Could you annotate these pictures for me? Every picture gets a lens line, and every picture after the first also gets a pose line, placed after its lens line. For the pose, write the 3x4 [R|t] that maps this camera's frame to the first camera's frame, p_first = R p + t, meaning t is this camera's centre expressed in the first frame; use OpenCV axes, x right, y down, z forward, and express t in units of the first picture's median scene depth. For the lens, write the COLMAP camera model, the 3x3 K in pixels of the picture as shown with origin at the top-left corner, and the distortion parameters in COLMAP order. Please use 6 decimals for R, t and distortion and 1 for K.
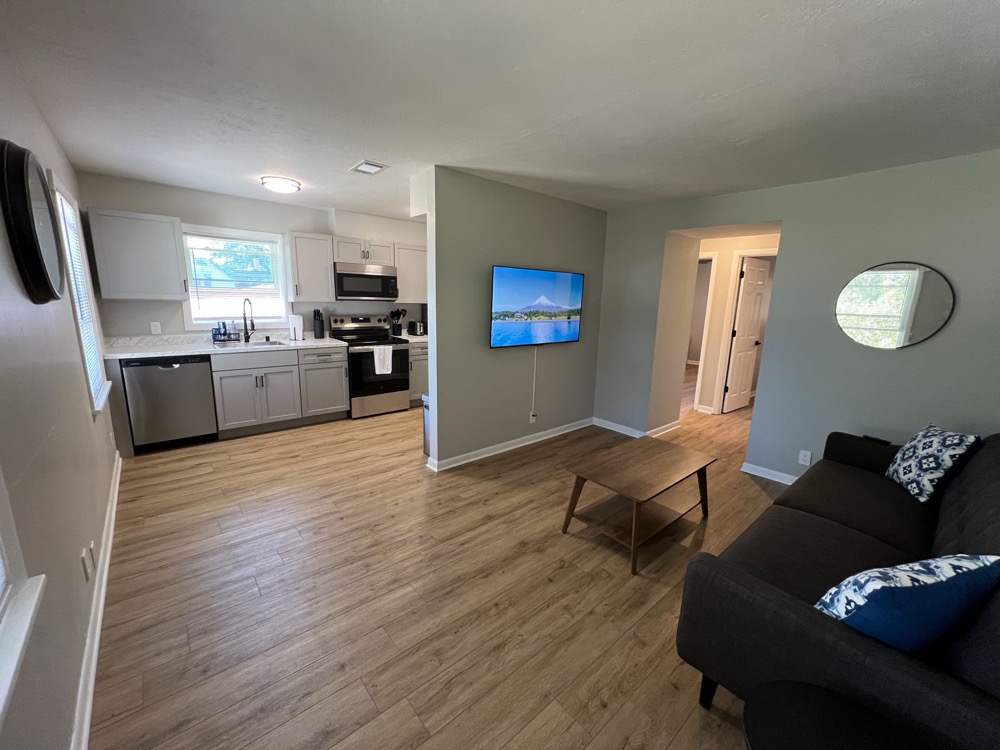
lens RADIAL K [[402.6, 0, 500.0], [0, 402.6, 375.0], [0, 0, 1]] dist [0.001053, 0.000246]
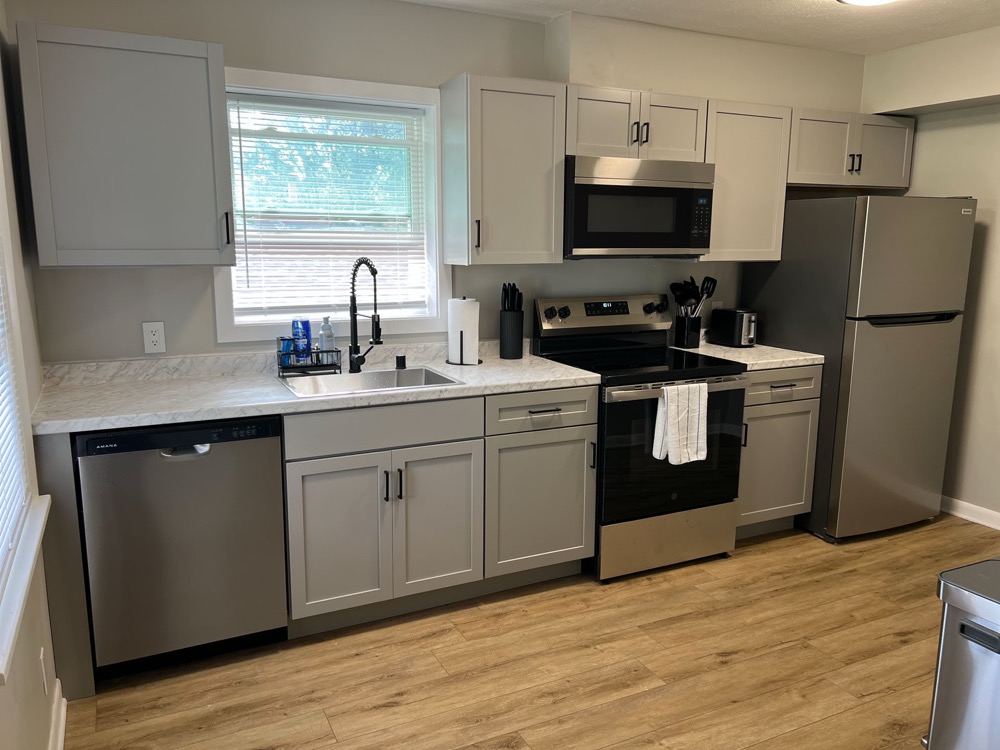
lens RADIAL K [[762.0, 0, 500.0], [0, 762.0, 375.0], [0, 0, 1]] dist [0.063786, -0.080466]
pose [[0.966592, 0.018495, -0.255650, -0.310903], [-0.025152, 0.999424, -0.022792, -0.066144], [0.255081, 0.028461, 0.966501, 0.335848]]
